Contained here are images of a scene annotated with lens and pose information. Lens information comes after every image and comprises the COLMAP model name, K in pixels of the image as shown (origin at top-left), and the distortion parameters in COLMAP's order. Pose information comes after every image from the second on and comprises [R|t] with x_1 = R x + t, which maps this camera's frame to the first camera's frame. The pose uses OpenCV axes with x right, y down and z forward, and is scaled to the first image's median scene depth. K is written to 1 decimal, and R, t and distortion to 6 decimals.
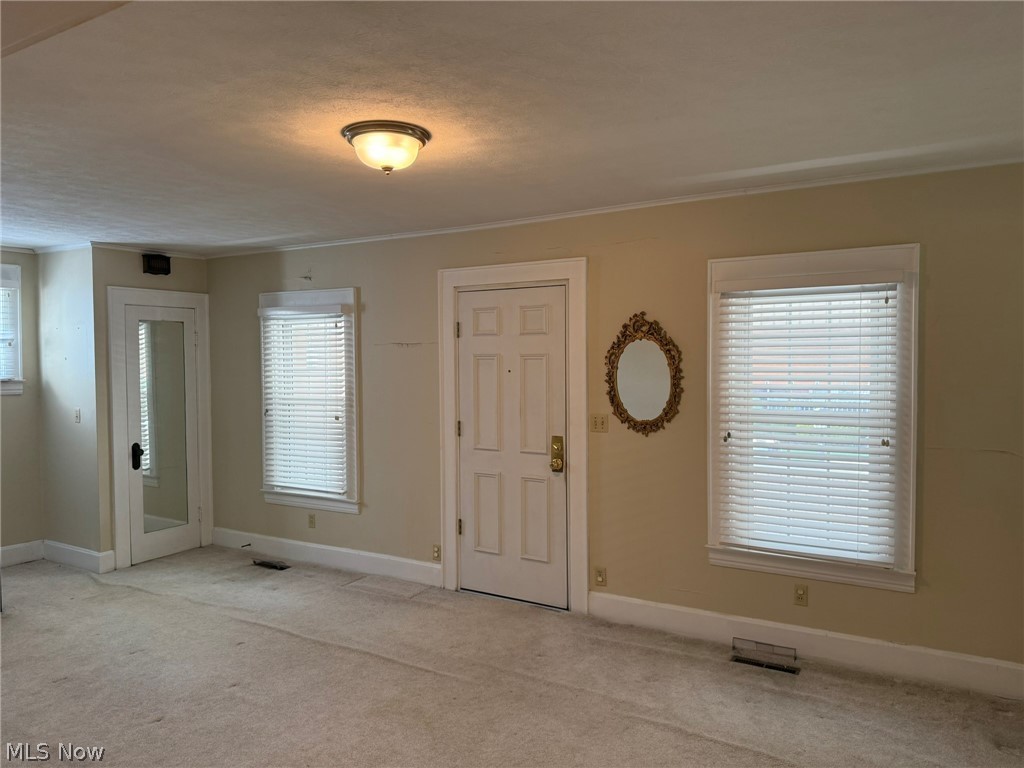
lens RADIAL K [[725.1, 0, 521.9], [0, 725.1, 380.4], [0, 0, 1]] dist [0.068769, -0.105638]
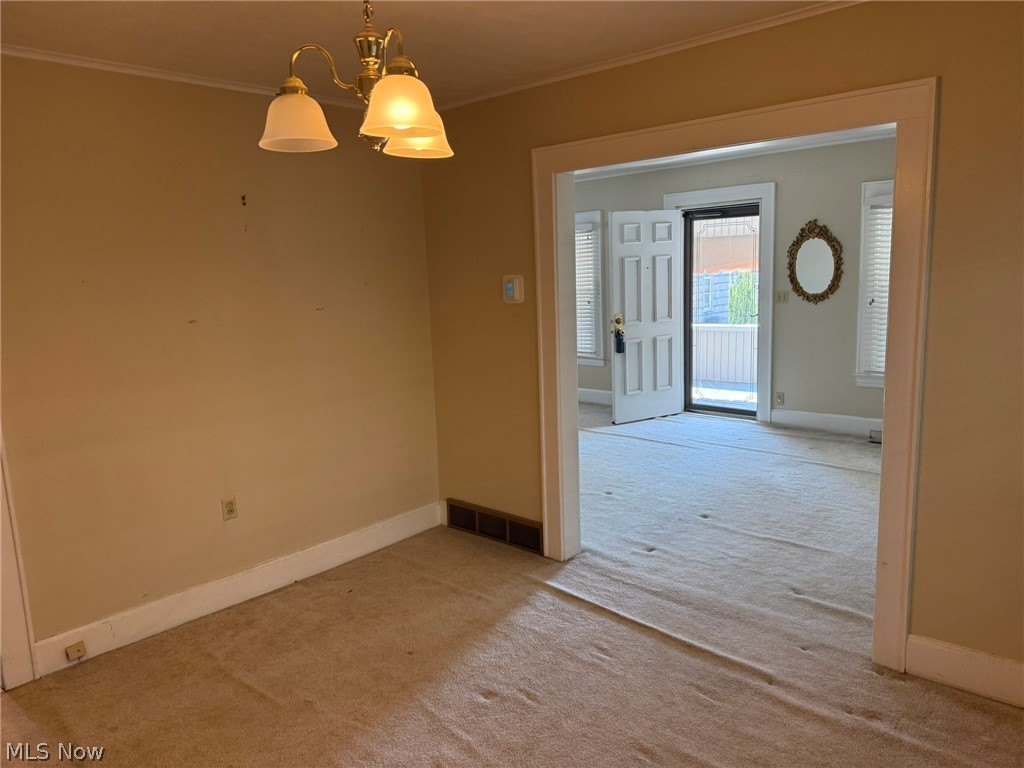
lens RADIAL K [[725.1, 0, 508.3], [0, 725.1, 387.9], [0, 0, 1]] dist [0.068769, -0.105638]
pose [[0.974098, 0.003815, -0.226094, -0.091146], [0.027592, 0.990381, 0.135588, 0.022541], [0.224436, -0.138314, 0.964623, -0.545459]]
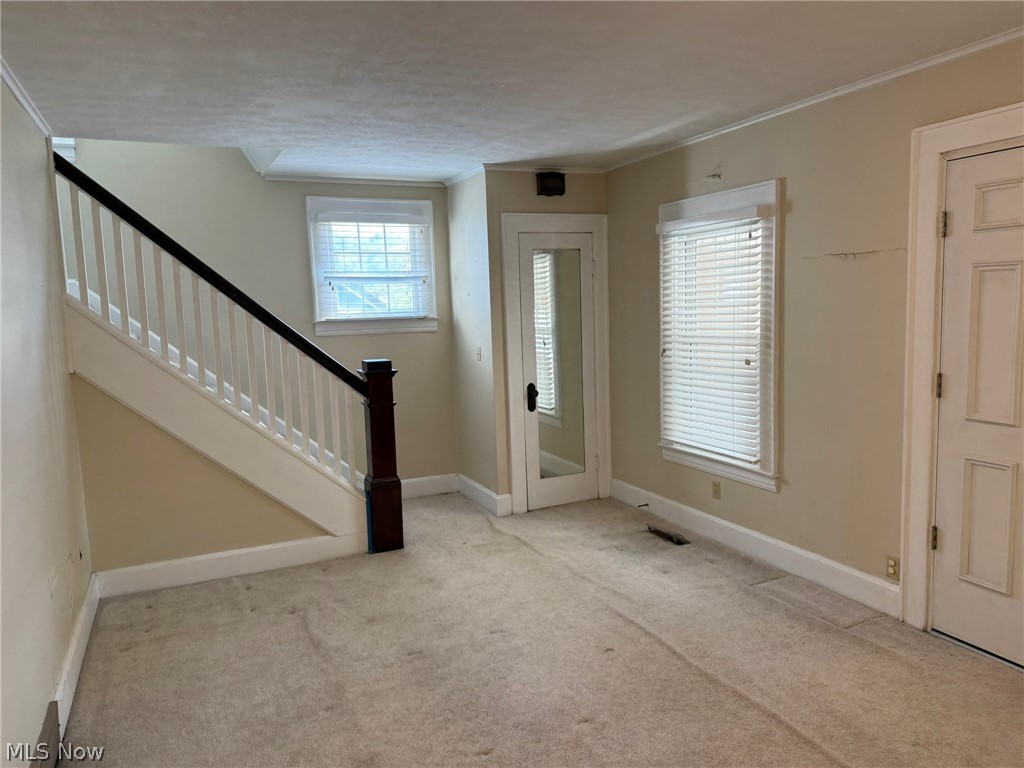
lens RADIAL K [[725.1, 0, 506.6], [0, 725.1, 392.0], [0, 0, 1]] dist [0.068769, -0.105638]
pose [[0.822871, 0.045852, -0.566375, -0.037426], [0.015551, 0.994548, 0.103109, 0.001398], [0.568015, -0.093653, 0.817672, 0.280685]]
